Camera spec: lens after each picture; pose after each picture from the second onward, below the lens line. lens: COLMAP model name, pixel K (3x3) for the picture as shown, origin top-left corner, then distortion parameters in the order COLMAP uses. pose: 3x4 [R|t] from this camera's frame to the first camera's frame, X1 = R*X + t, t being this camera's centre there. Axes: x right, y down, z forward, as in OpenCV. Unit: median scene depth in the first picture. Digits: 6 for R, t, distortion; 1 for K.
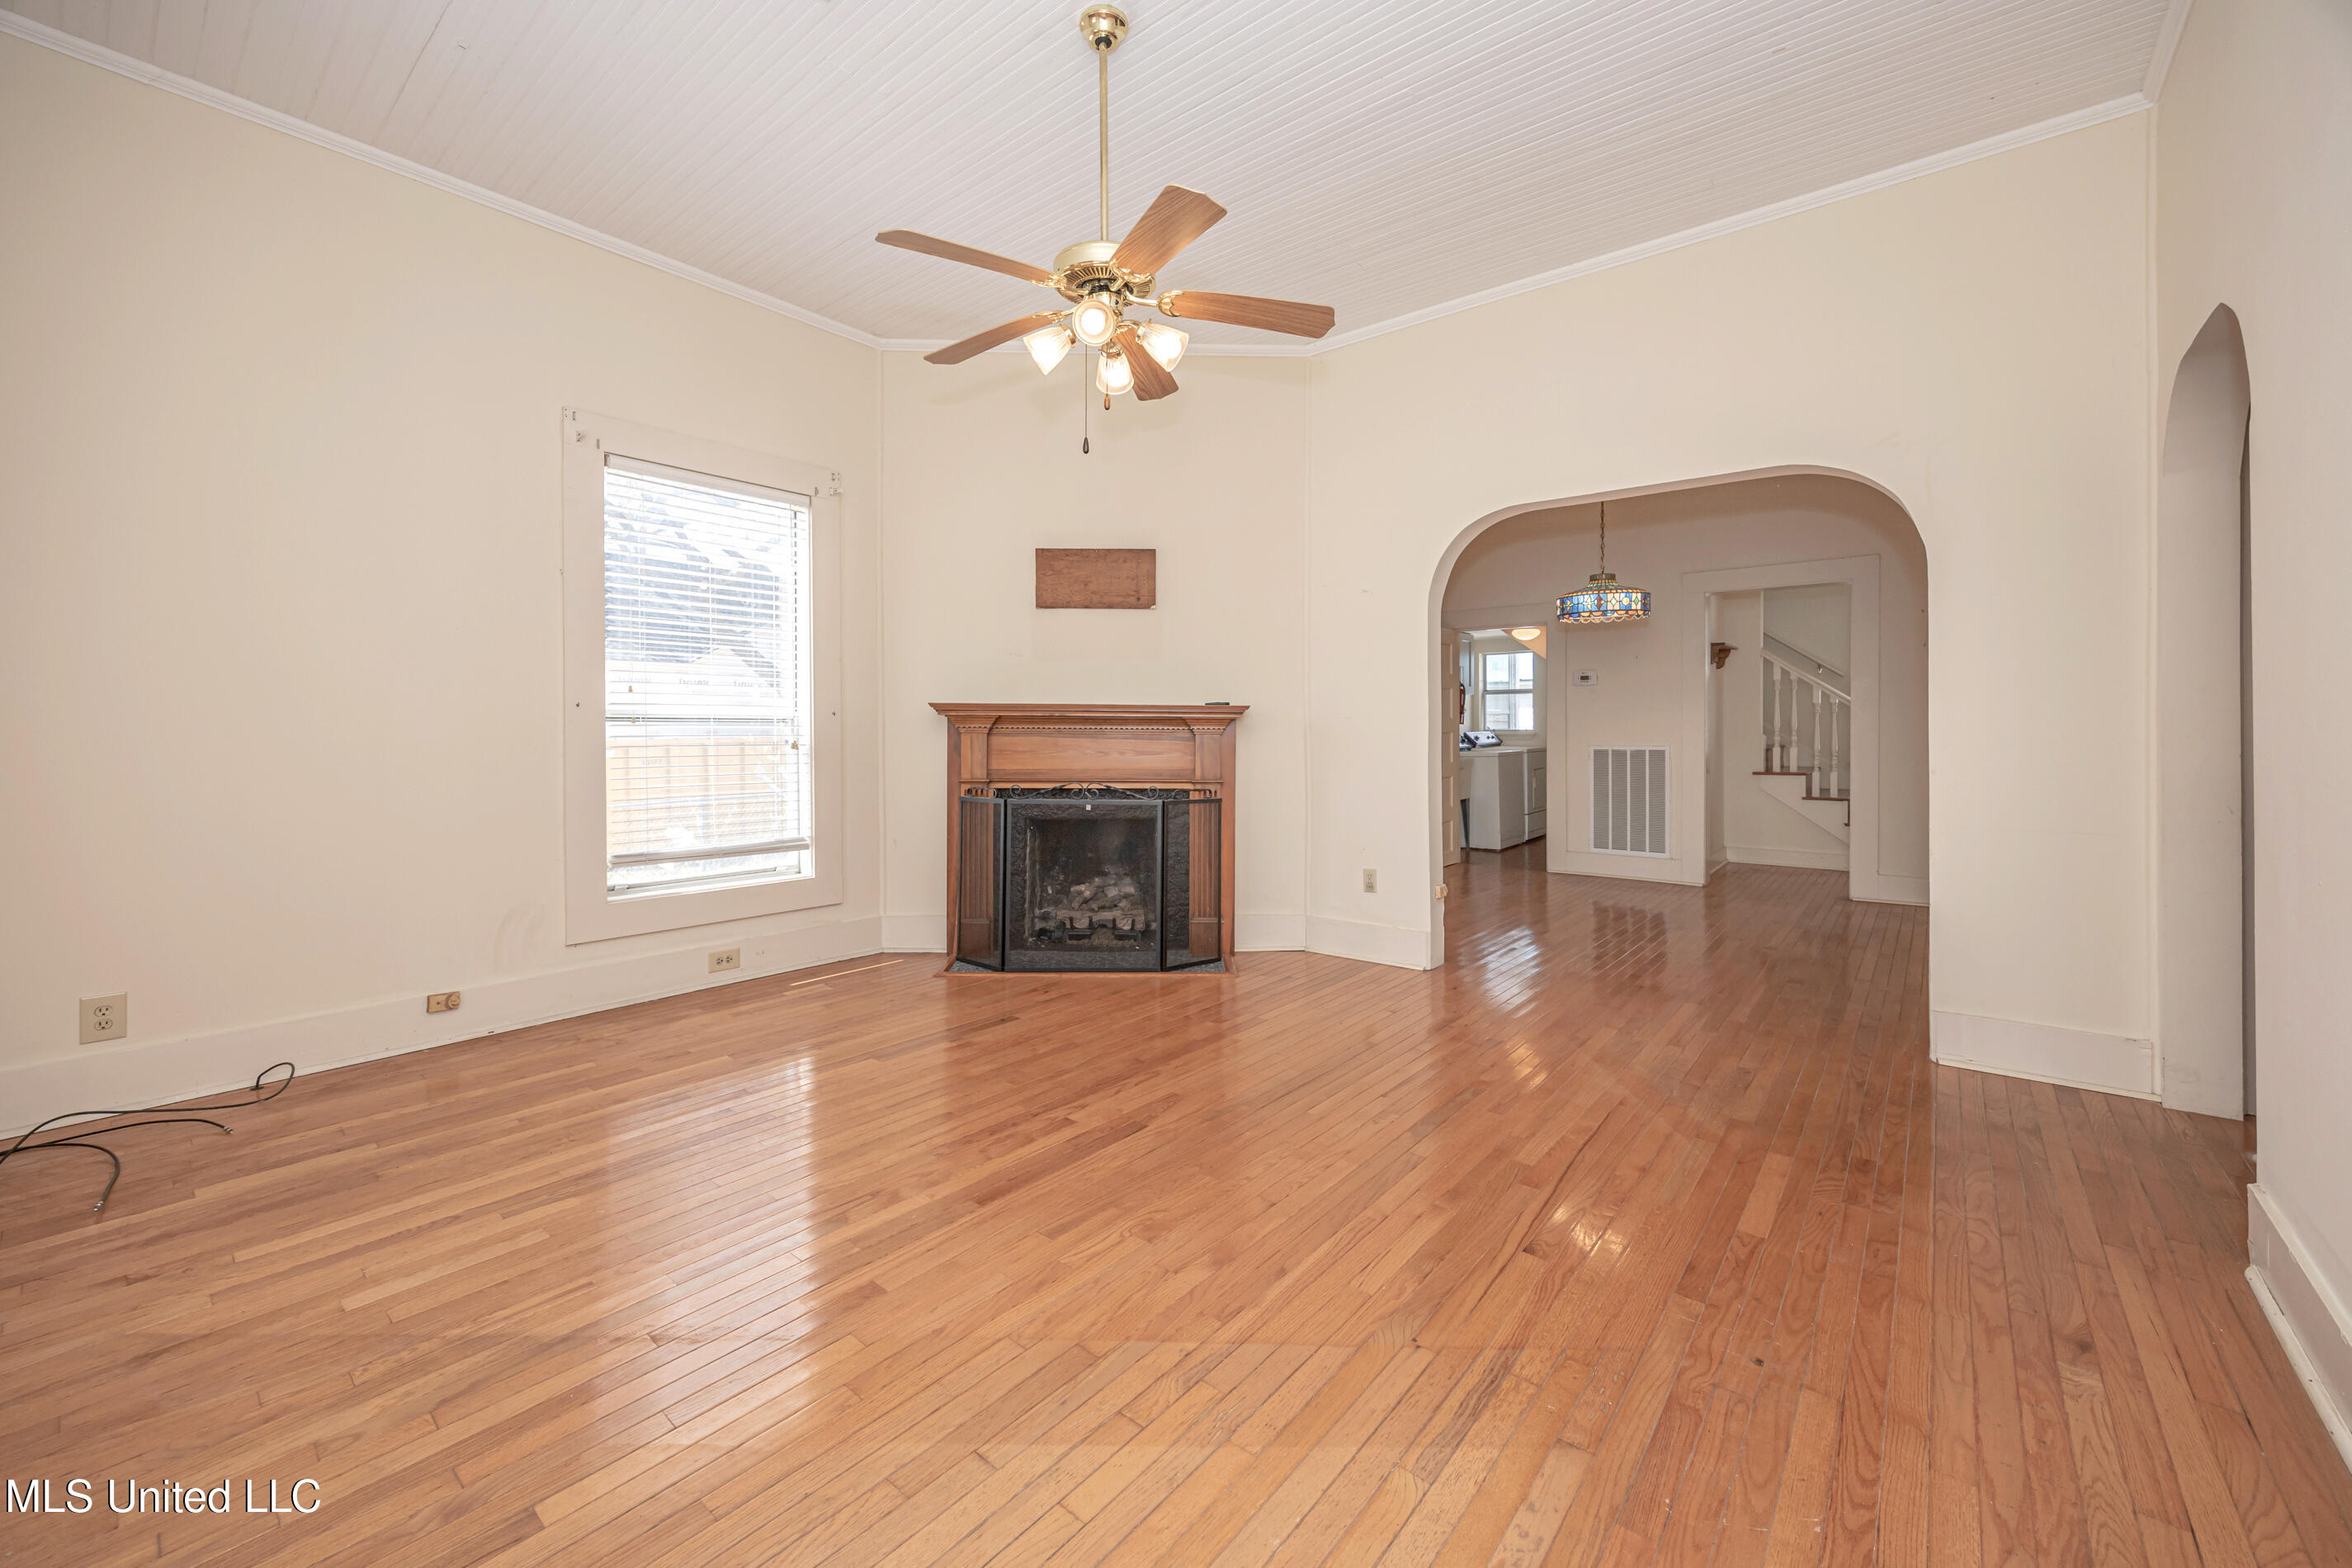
lens RADIAL K [[949.7, 0, 1155.7], [0, 949.7, 729.6], [0, 0, 1]] dist [-0.013301, 0.000152]
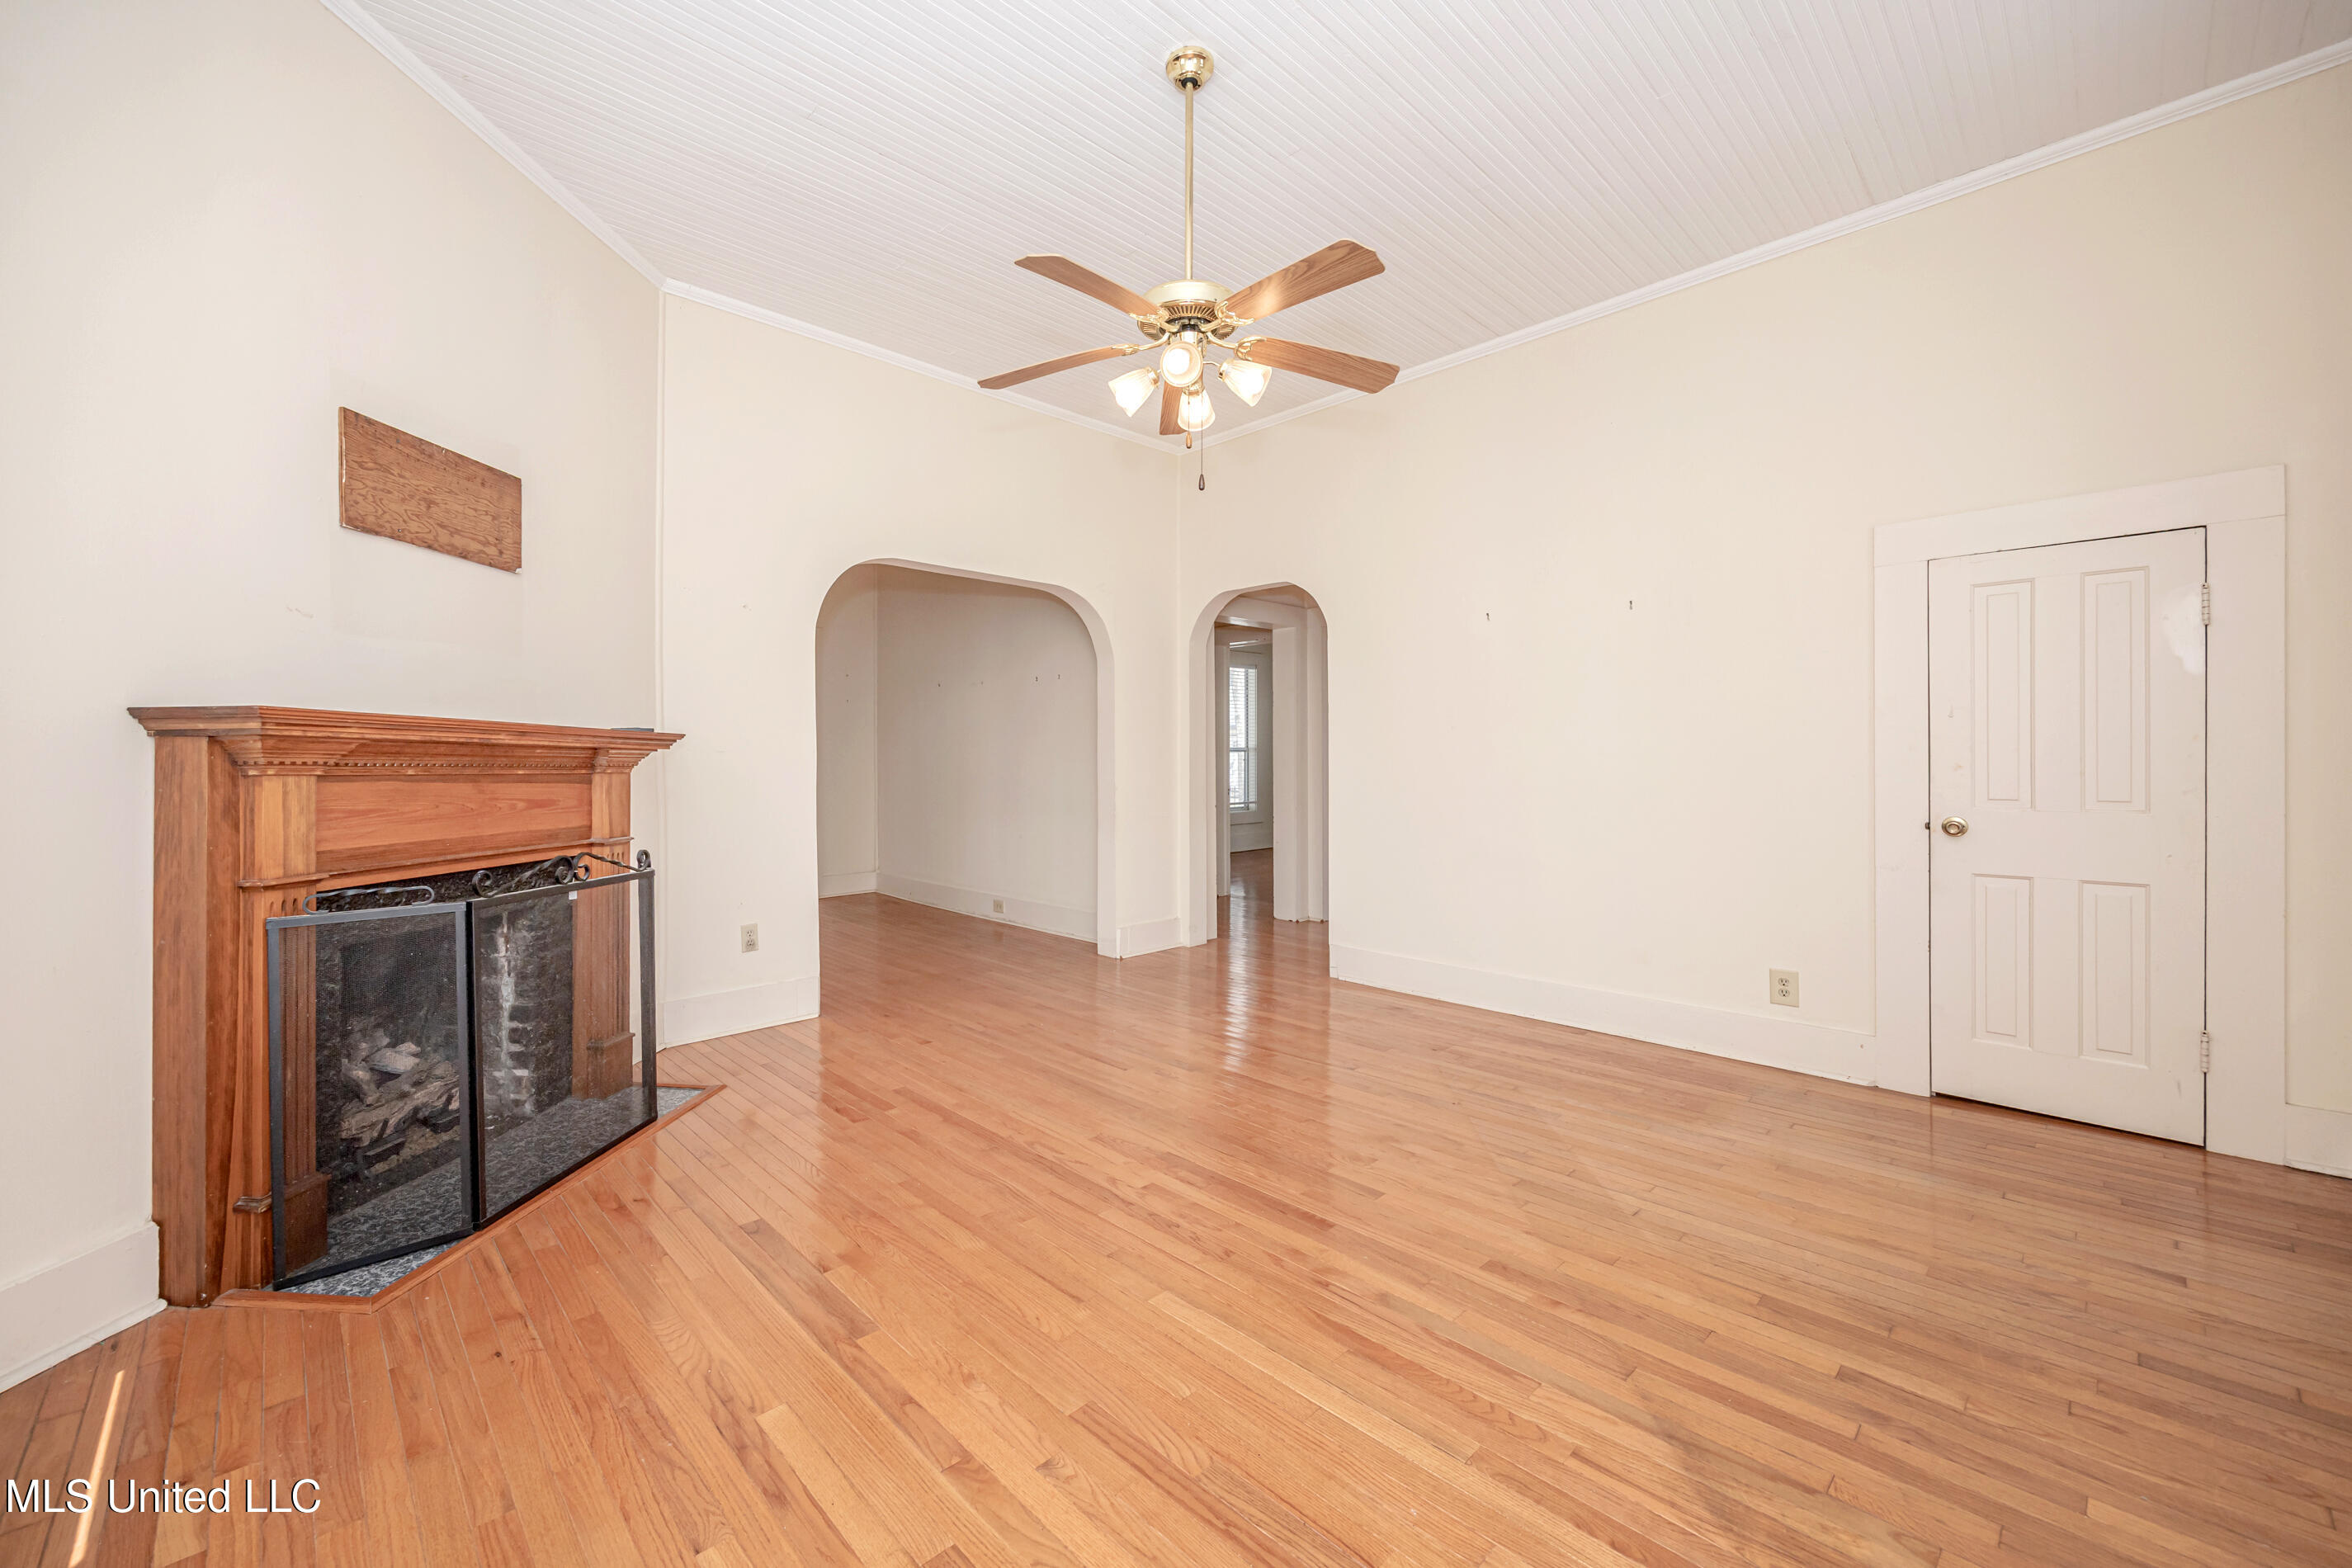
lens RADIAL K [[930.8, 0, 1184.5], [0, 930.8, 757.2], [0, 0, 1]] dist [-0.007670, 0.000028]
pose [[0.083487, 0.005498, 0.996494, -0.890145], [0.001947, 0.999982, -0.005680, -0.002184], [-0.996507, 0.002415, 0.083475, 0.792280]]
